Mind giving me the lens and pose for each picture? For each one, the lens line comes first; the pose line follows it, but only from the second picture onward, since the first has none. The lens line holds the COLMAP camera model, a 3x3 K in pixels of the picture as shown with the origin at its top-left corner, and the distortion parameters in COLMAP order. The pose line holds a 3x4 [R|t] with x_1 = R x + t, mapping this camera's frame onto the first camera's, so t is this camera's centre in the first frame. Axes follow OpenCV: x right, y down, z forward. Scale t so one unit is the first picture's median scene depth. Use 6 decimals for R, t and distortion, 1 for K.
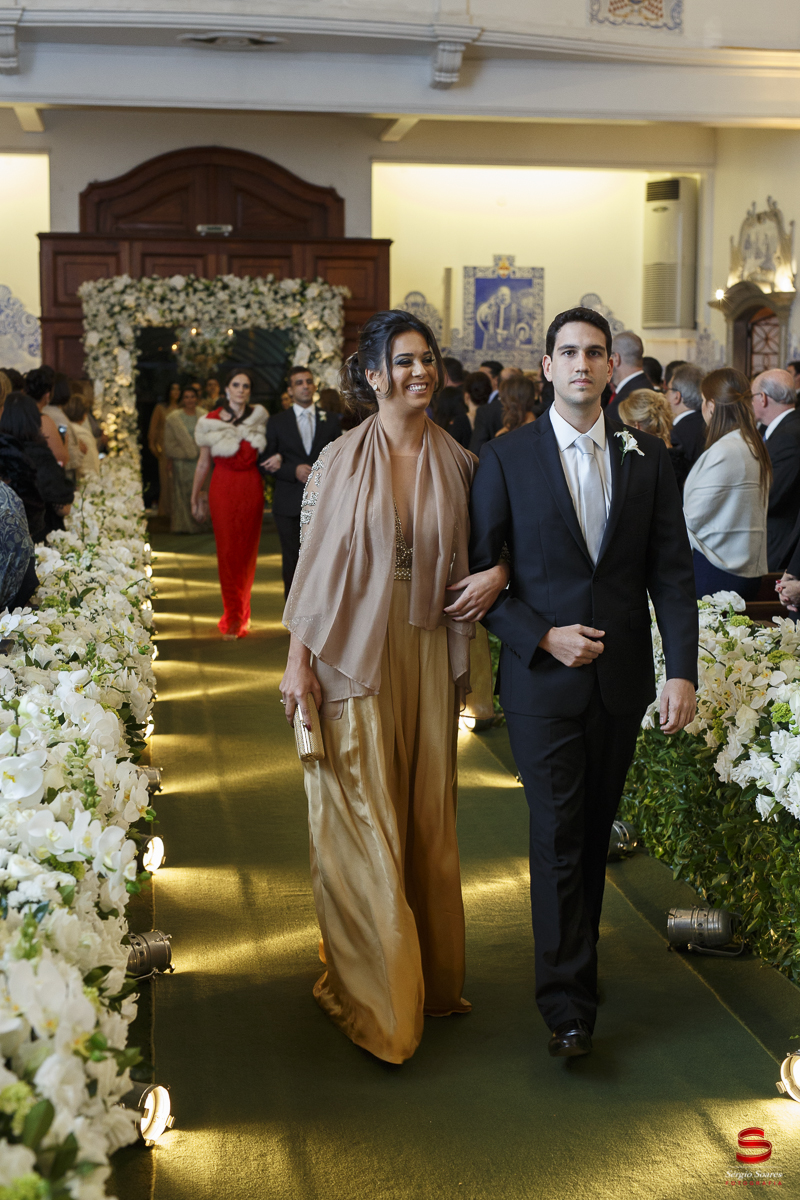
lens RADIAL K [[1707.7, 0, 400.0], [0, 1707.7, 600.0], [0, 0, 1]] dist [-0.001971, 0.057759]
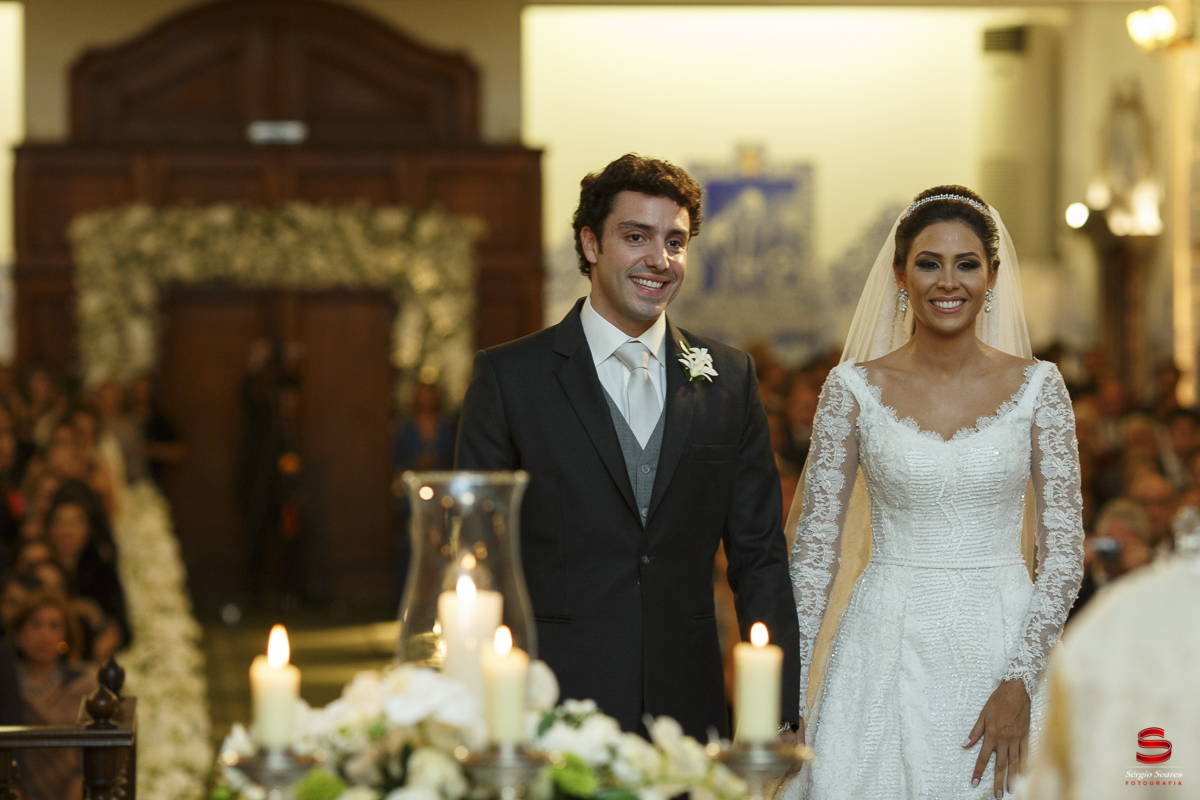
lens RADIAL K [[4482.1, 0, 600.0], [0, 4482.1, 400.0], [0, 0, 1]] dist [0.246105, 1.759355]
pose [[0.999430, -0.001631, -0.033713, 0.075584], [-0.001411, 0.995941, -0.089997, 0.040885], [0.033723, 0.089993, 0.995371, -0.724276]]
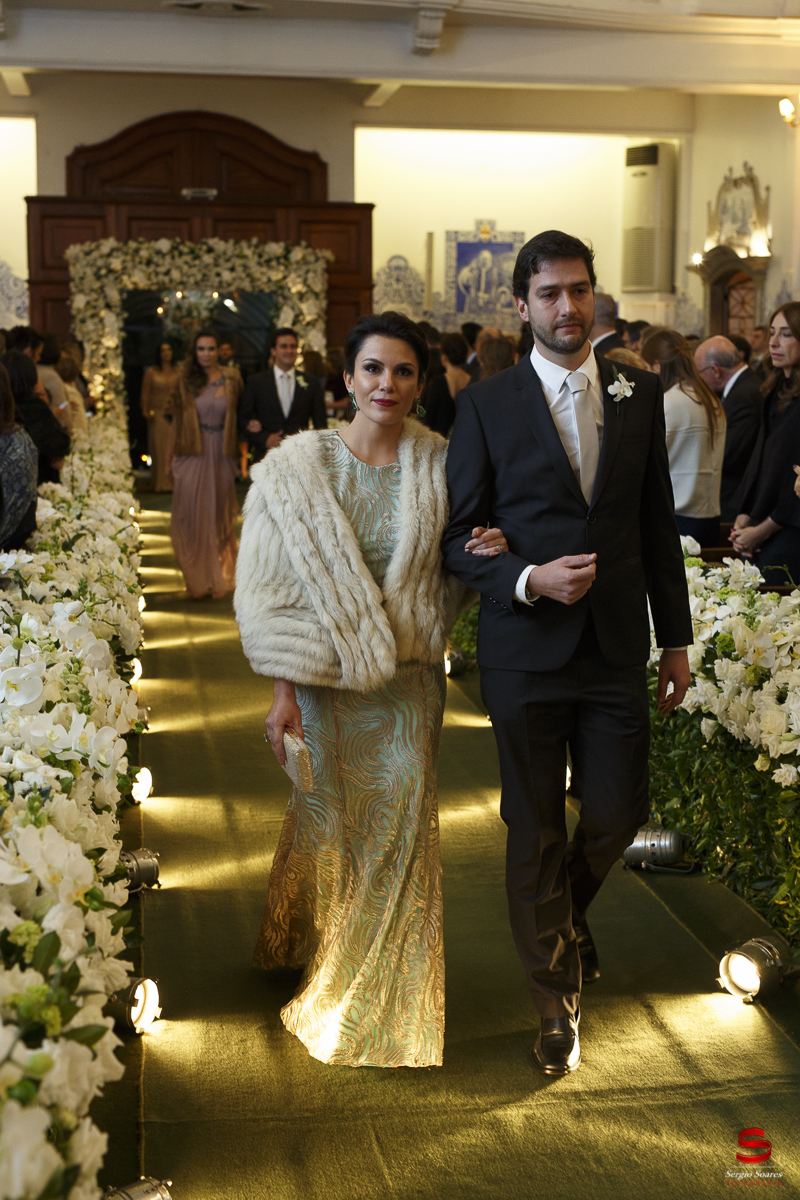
lens RADIAL K [[1698.3, 0, 400.0], [0, 1698.3, 600.0], [0, 0, 1]] dist [0.002193, 0.010522]
pose [[0.999964, 0.000139, 0.008481, 0.001968], [-0.000314, 0.999786, 0.020675, 0.003717], [-0.008477, -0.020677, 0.999750, -0.015073]]
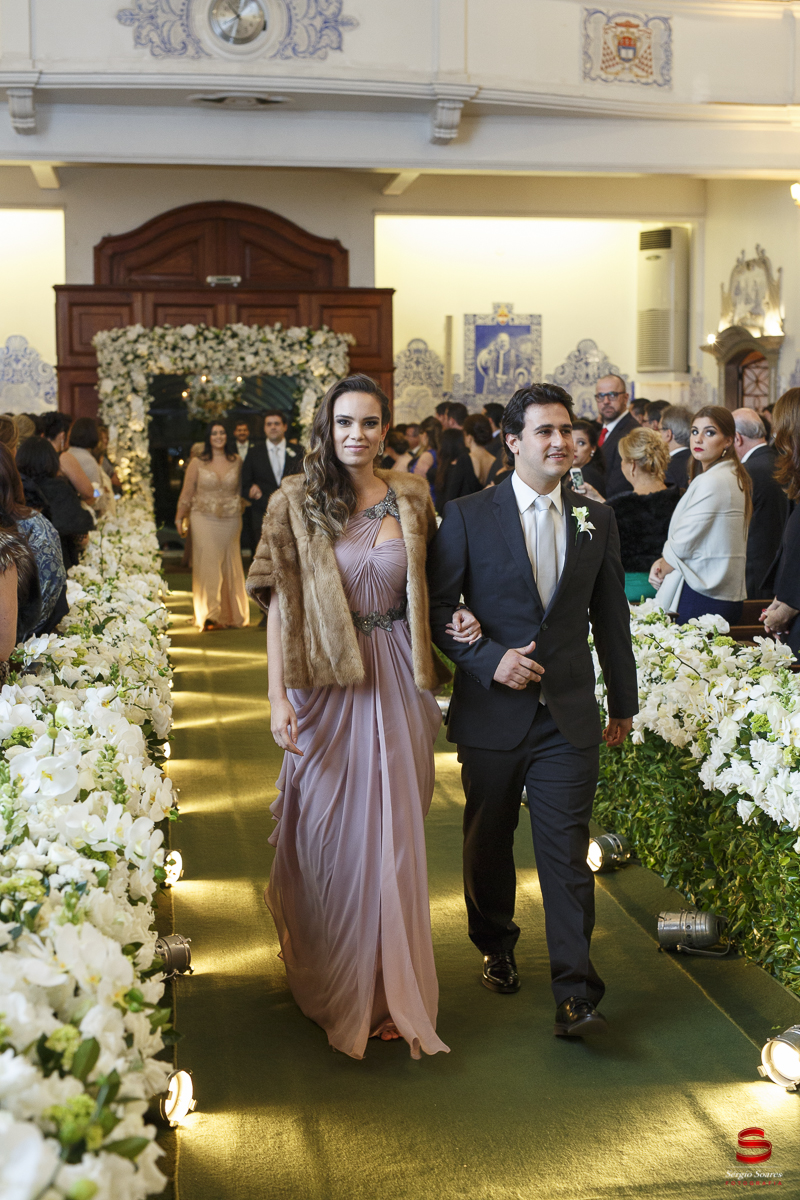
lens RADIAL K [[1669.6, 0, 400.0], [0, 1669.6, 600.0], [0, 0, 1]] dist [0.002513, 0.021278]
pose [[0.999969, -0.007235, -0.003030, 0.000269], [0.007160, 0.999684, -0.024081, 0.002715], [0.003203, 0.024059, 0.999705, -0.010818]]
